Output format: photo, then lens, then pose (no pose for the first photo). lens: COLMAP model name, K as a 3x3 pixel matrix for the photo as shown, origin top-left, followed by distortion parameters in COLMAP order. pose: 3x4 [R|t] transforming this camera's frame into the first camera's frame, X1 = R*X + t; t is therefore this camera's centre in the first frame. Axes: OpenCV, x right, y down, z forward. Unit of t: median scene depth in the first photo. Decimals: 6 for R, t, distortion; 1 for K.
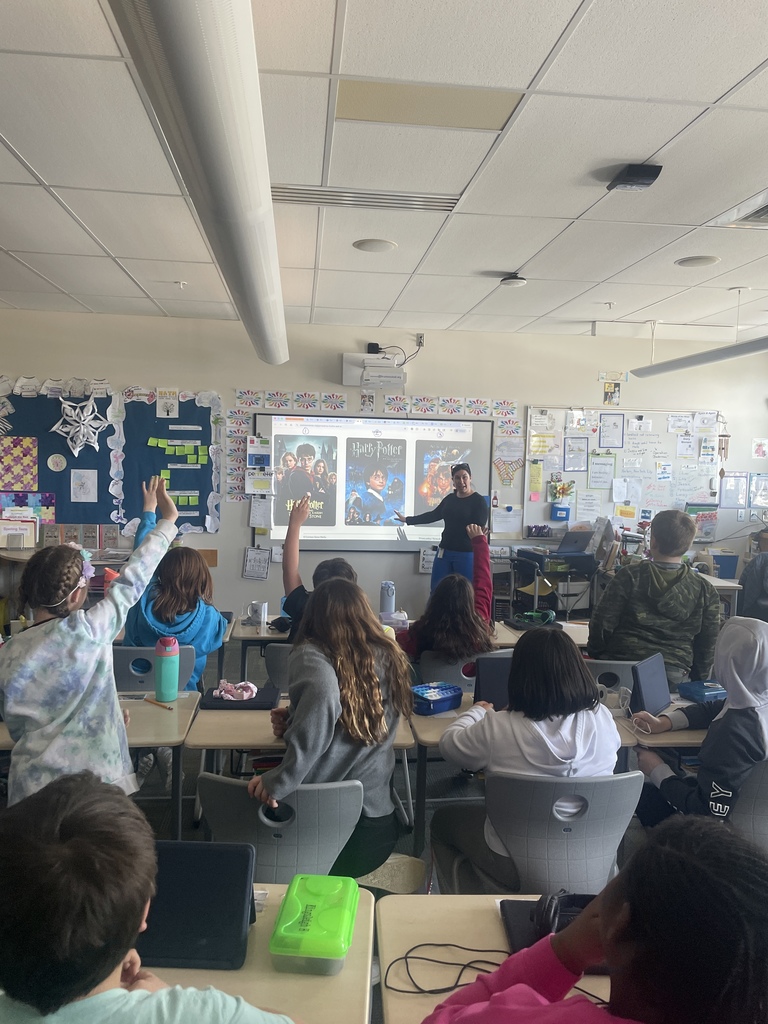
lens RADIAL K [[801.4, 0, 384.2], [0, 801.4, 513.7], [0, 0, 1]] dist [0.081257, -0.103983]
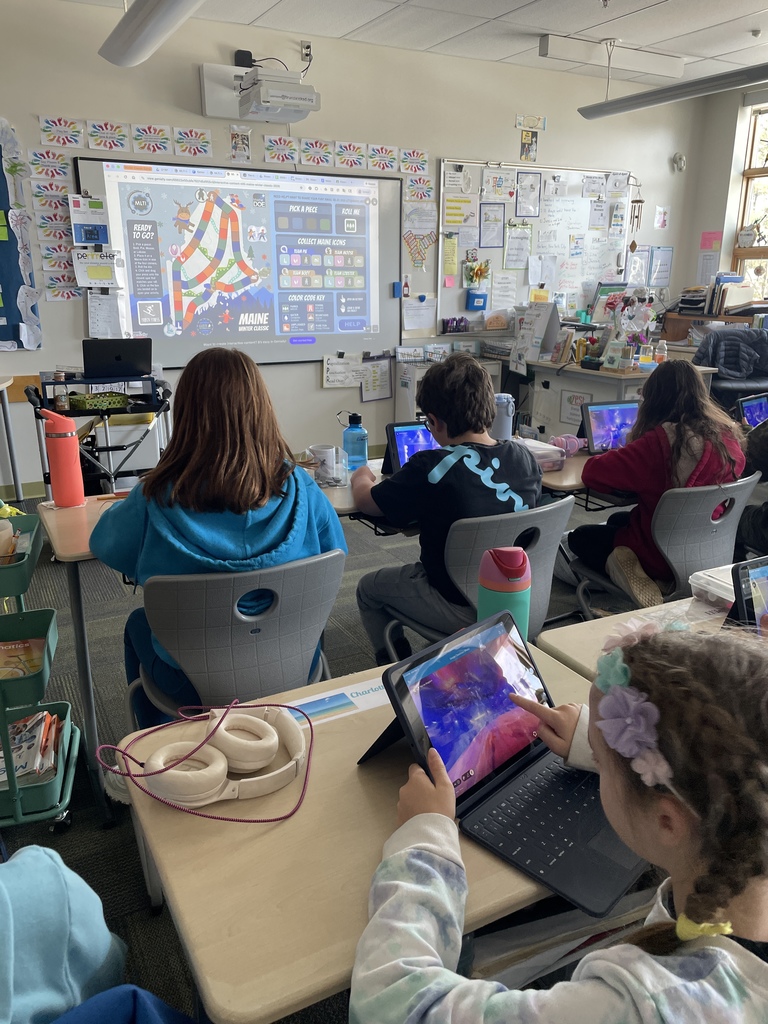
lens RADIAL K [[801.4, 0, 389.3], [0, 801.4, 508.8], [0, 0, 1]] dist [0.081257, -0.103983]
pose [[0.925550, -0.129535, 0.355778, -0.195930], [0.040073, 0.967893, 0.248149, -0.003618], [-0.376499, -0.215417, 0.901024, 0.254797]]
